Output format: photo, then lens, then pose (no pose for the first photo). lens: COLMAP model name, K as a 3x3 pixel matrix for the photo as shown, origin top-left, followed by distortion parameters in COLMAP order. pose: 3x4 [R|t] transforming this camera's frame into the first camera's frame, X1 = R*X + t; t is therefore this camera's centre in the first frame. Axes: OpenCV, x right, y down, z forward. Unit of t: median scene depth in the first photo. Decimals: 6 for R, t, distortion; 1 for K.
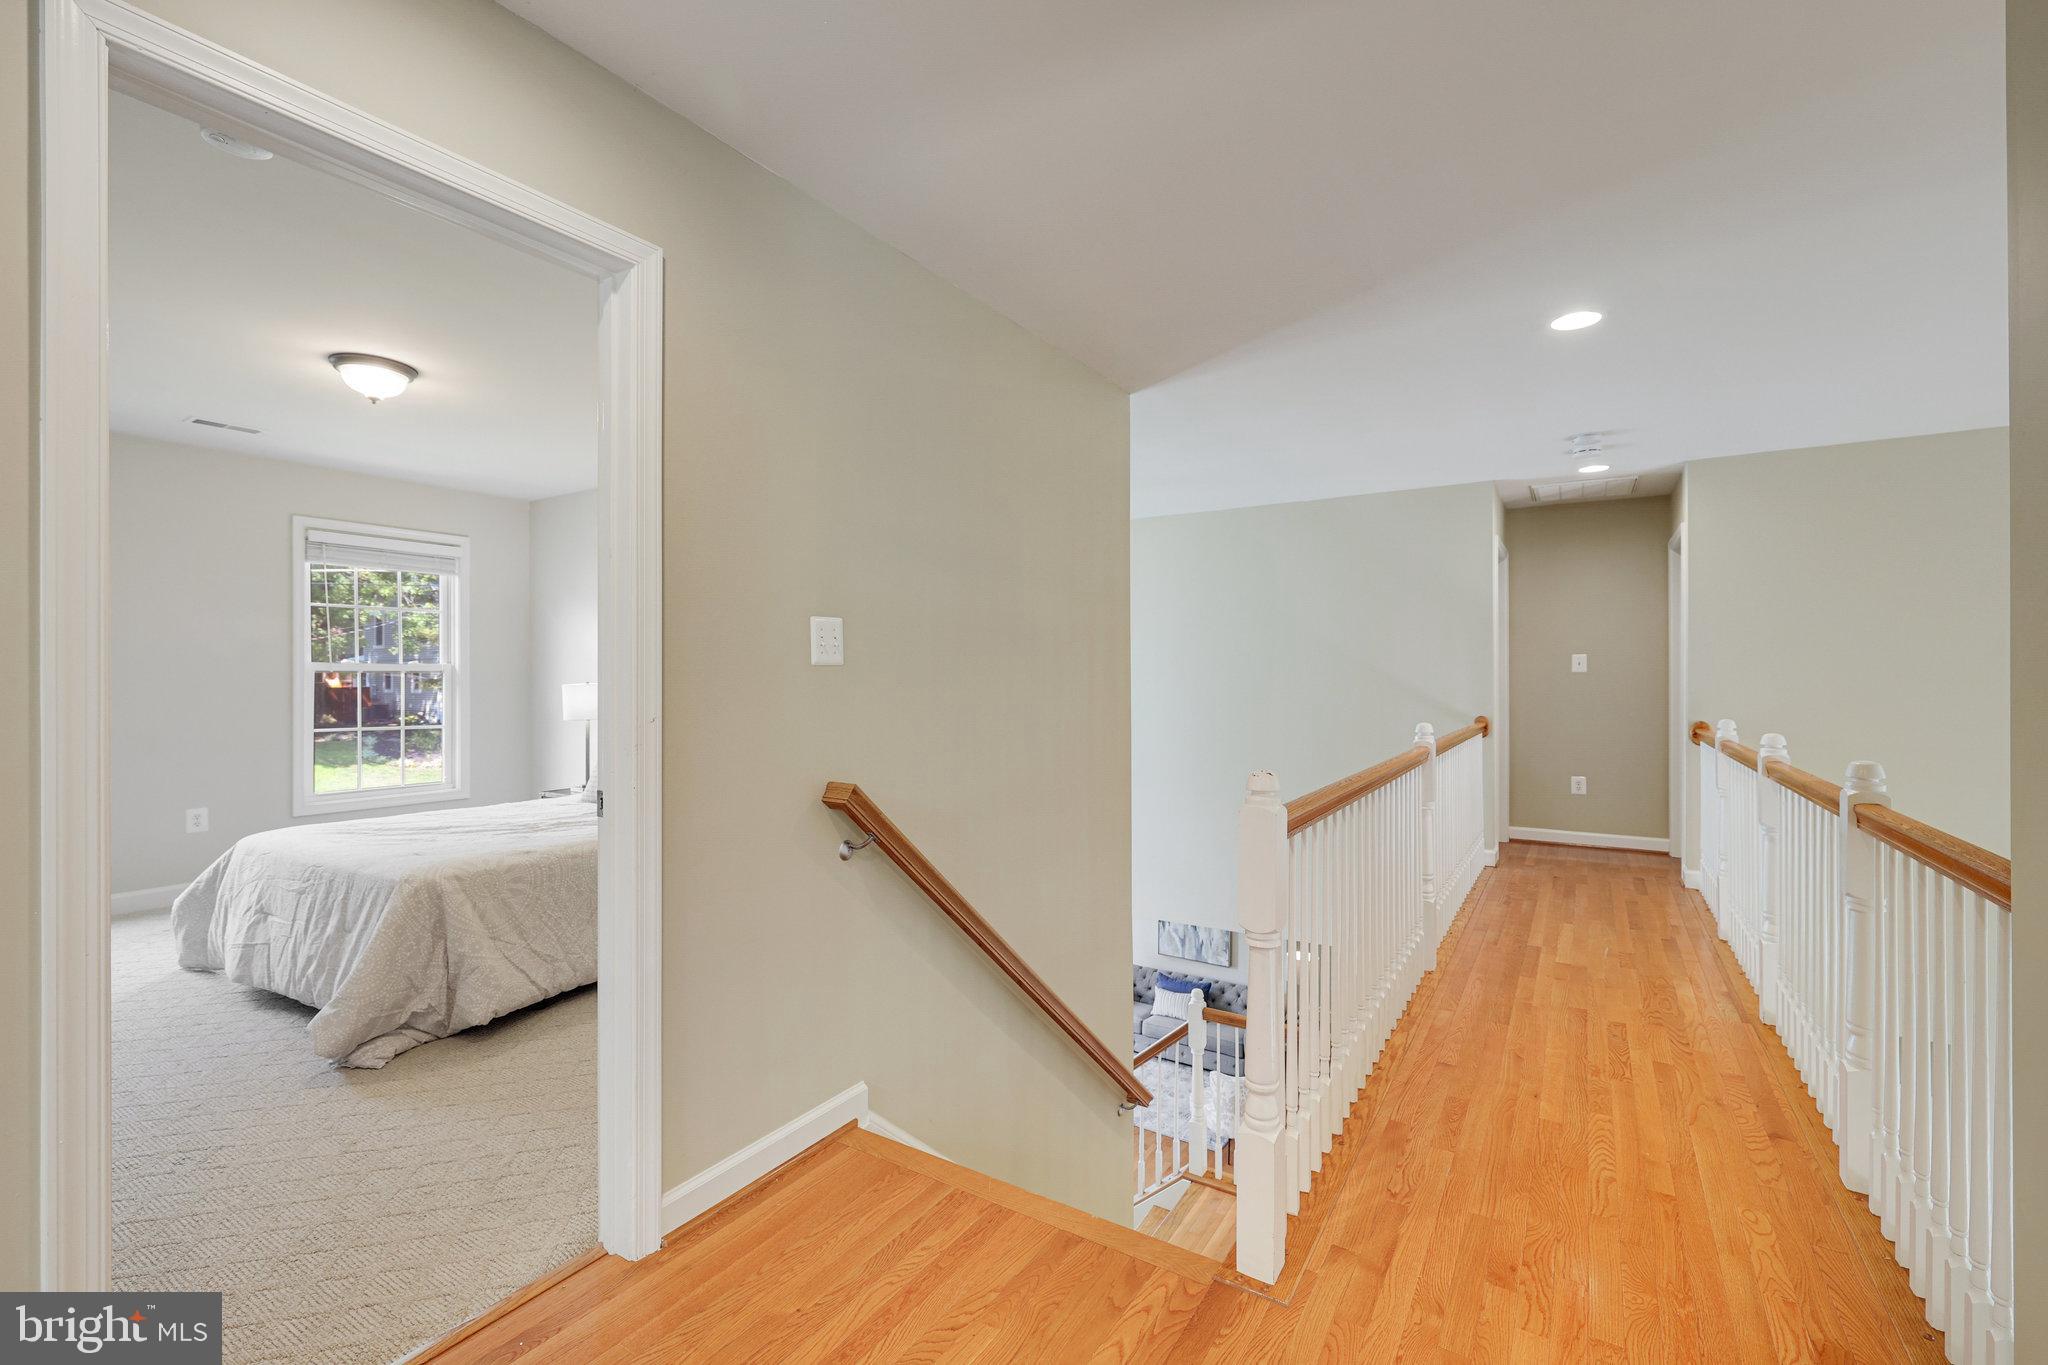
lens RADIAL K [[882.3, 0, 1036.1], [0, 882.3, 672.6], [0, 0, 1]] dist [0.000586, 0.000530]
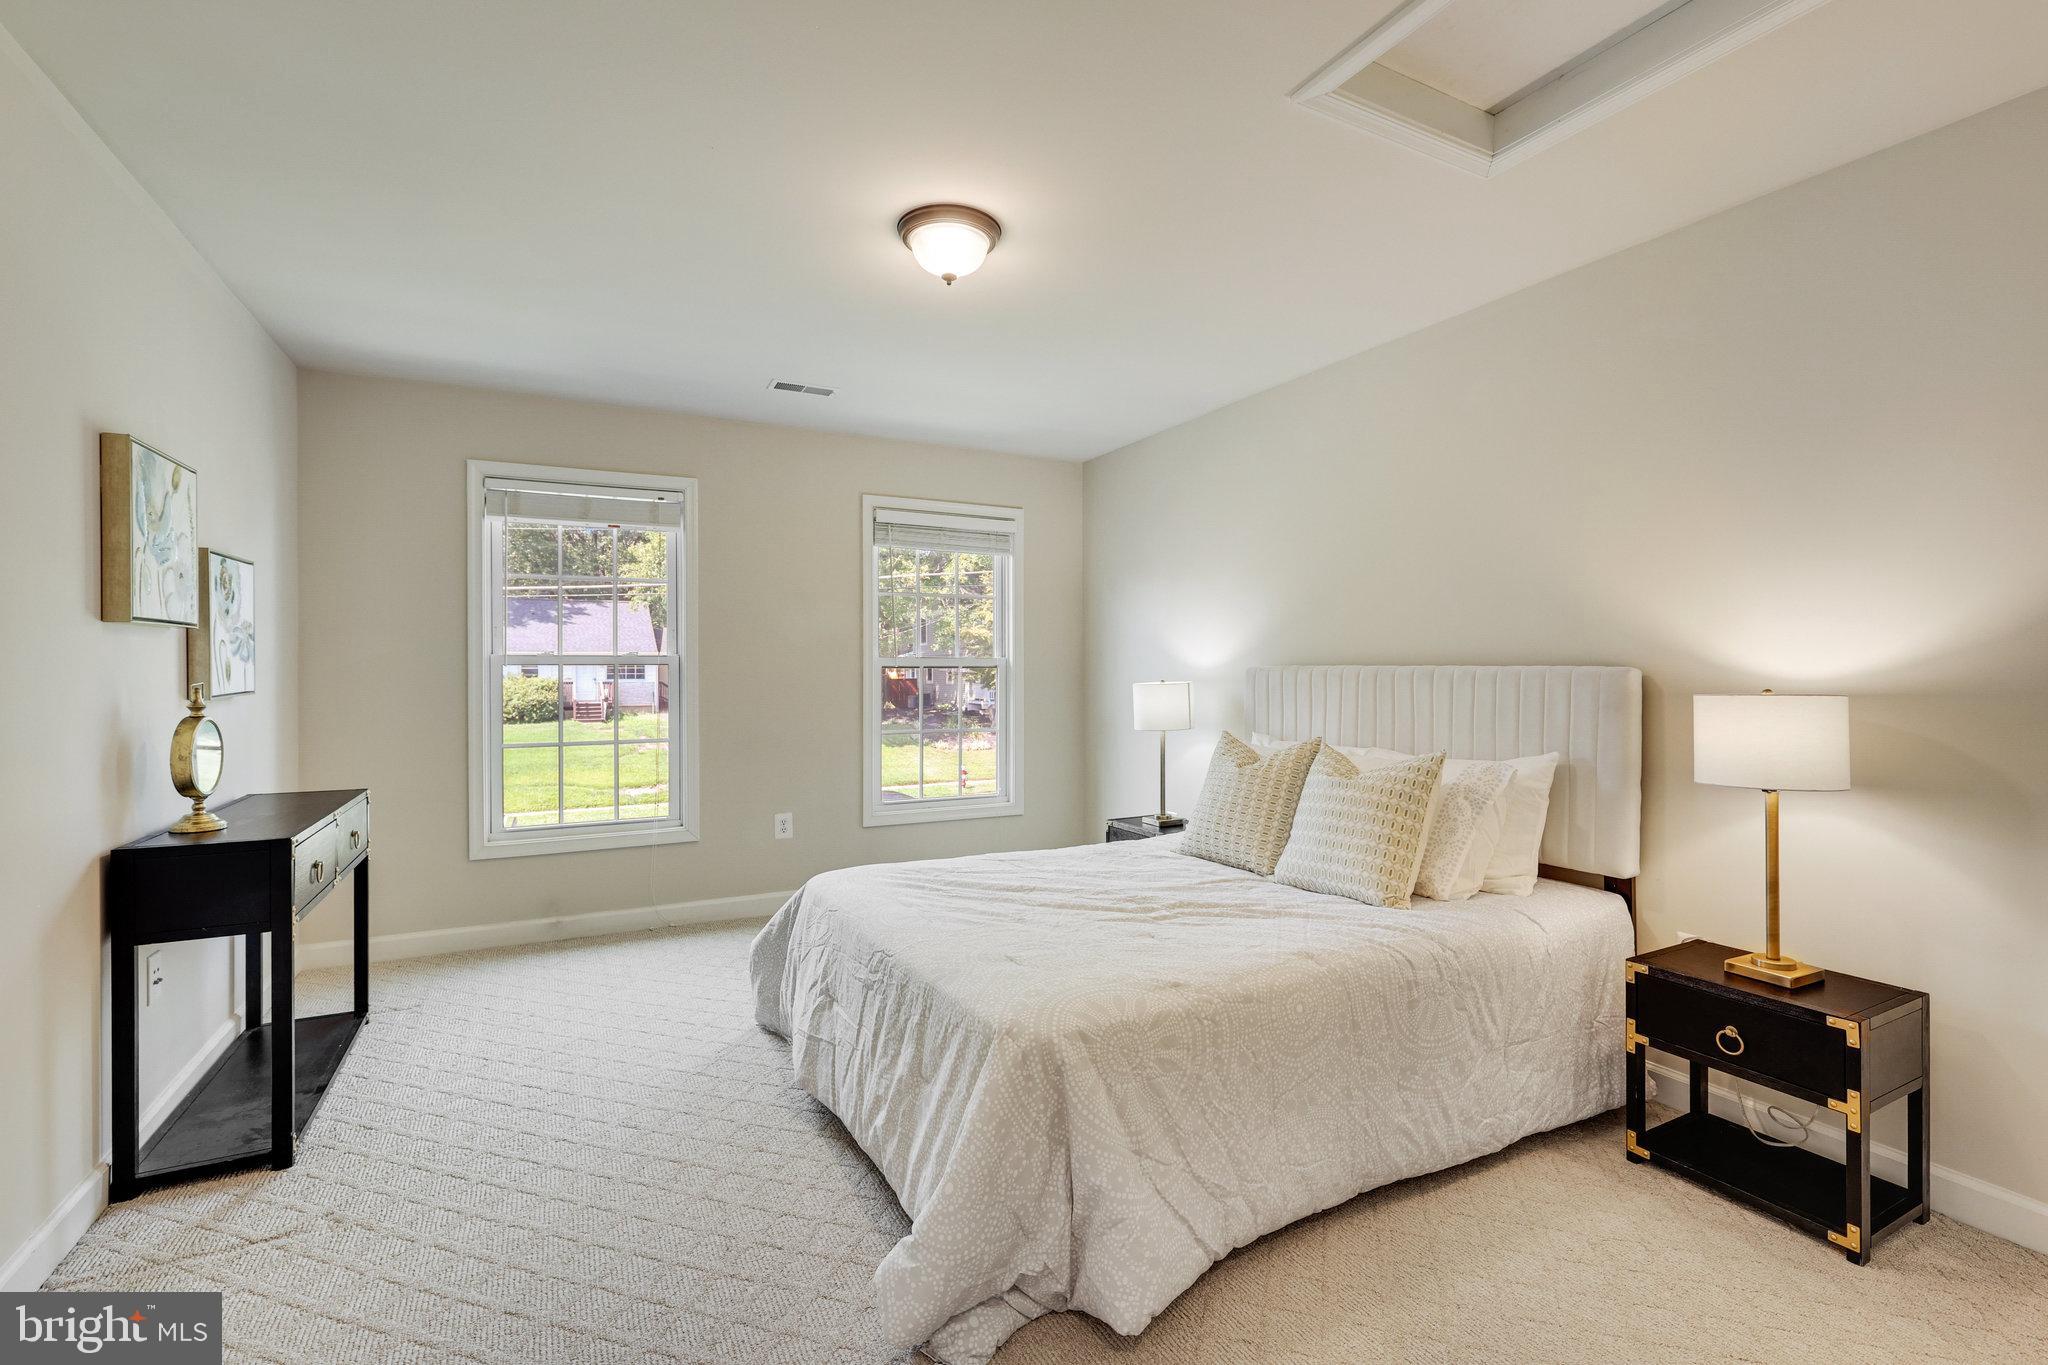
lens RADIAL K [[937.5, 0, 1020.0], [0, 937.5, 674.4], [0, 0, 1]] dist [-0.000383, 0.000147]
pose [[0.858888, 0.004477, -0.512144, -0.351609], [-0.000172, 0.999964, 0.008453, -0.002246], [0.512163, -0.007172, 0.858858, 0.427494]]
